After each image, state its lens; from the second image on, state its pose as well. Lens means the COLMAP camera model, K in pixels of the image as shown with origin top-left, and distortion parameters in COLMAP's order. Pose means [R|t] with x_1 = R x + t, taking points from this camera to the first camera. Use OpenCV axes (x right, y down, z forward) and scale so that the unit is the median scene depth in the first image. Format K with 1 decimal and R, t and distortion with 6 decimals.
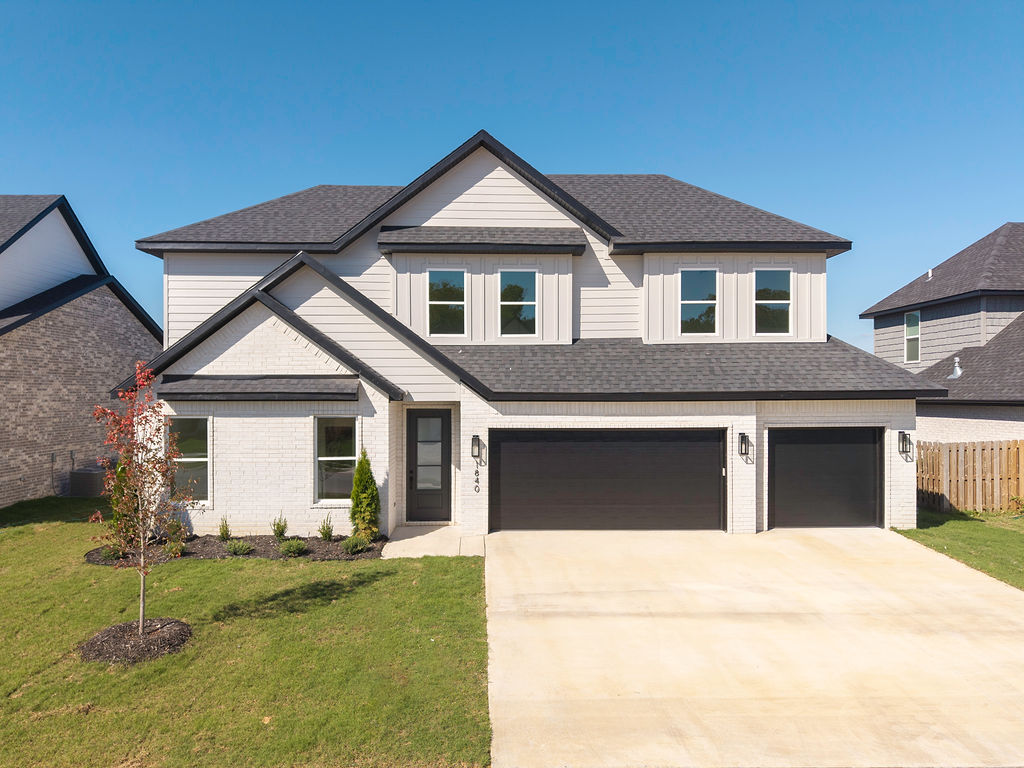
lens RADIAL K [[707.3, 0, 495.9], [0, 707.3, 400.4], [0, 0, 1]] dist [0.046403, -0.063441]
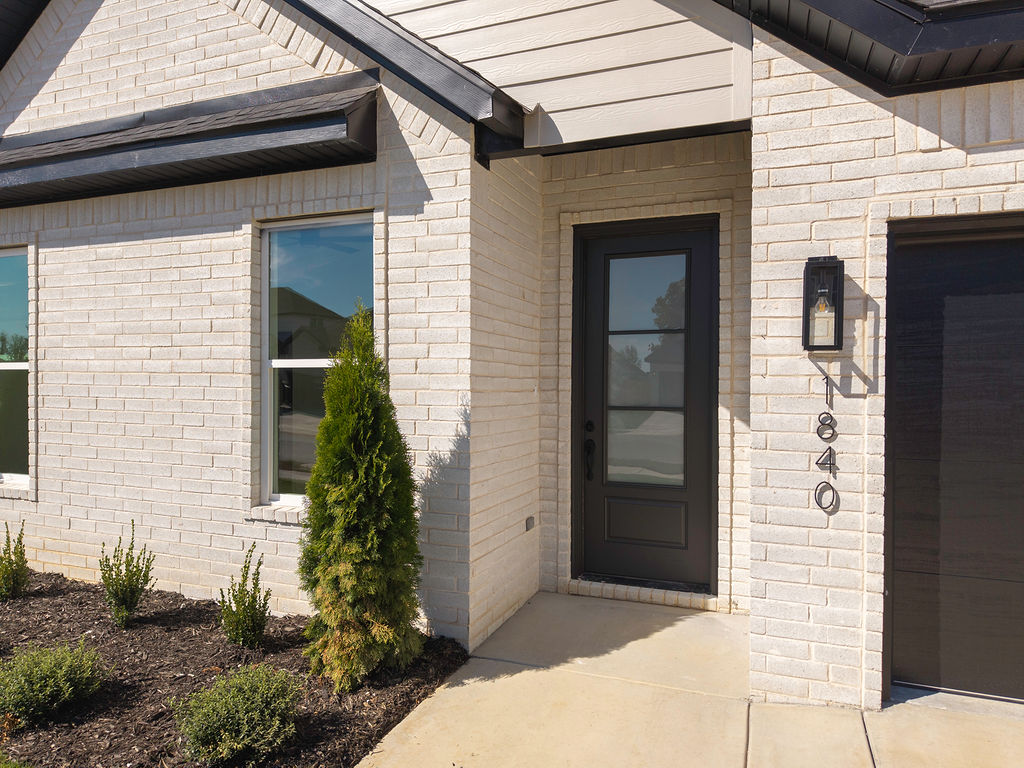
lens RADIAL K [[686.4, 0, 512.4], [0, 686.4, 388.6], [0, 0, 1]] dist [0.039557, -0.051653]
pose [[0.923336, 0.010421, -0.383853, -0.034256], [-0.009958, 0.999945, 0.003194, 0.089403], [0.383865, 0.000873, 0.923389, 0.744621]]
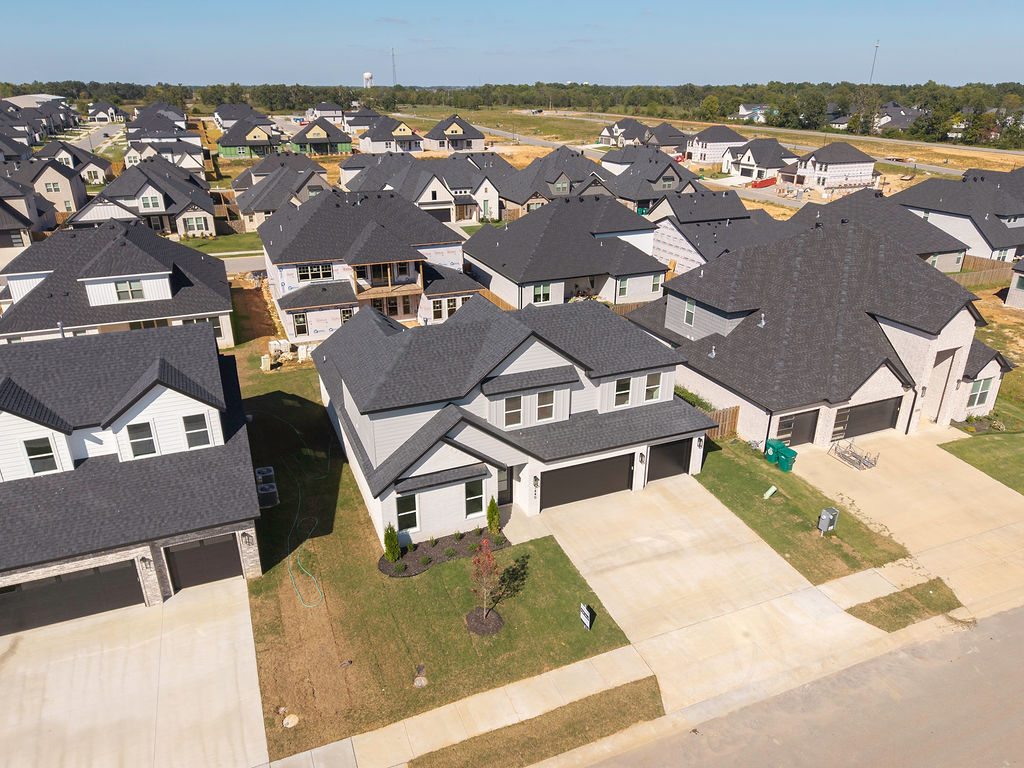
lens RADIAL K [[704.5, 0, 512.0], [0, 704.5, 384.0], [0, 0, 1]] dist [0.030199, -0.030202]
pose [[0.930459, -0.140203, 0.338511, -0.766430], [0.000219, 0.924104, 0.382140, -1.011261], [-0.366397, -0.355491, 0.859872, -0.707750]]
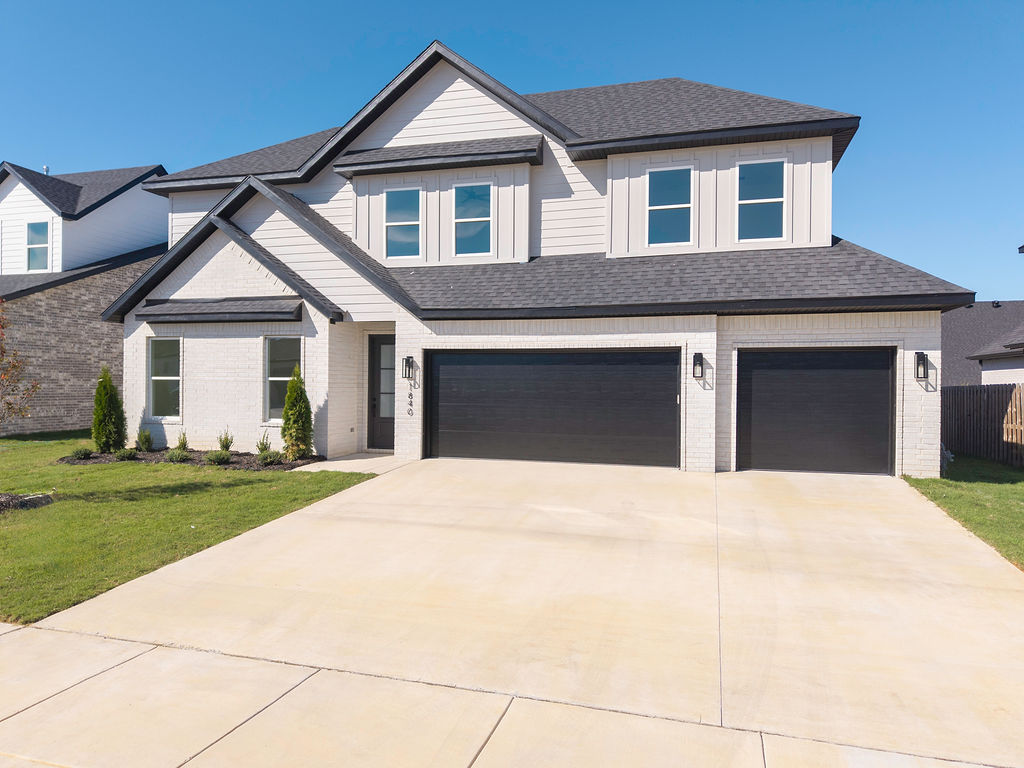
lens RADIAL K [[686.4, 0, 512.4], [0, 686.4, 388.6], [0, 0, 1]] dist [0.039557, -0.051653]
pose [[0.955089, 0.012887, -0.296039, 0.372456], [-0.013617, 0.999907, -0.000405, 0.090251], [0.296007, 0.004418, 0.955176, 0.151047]]
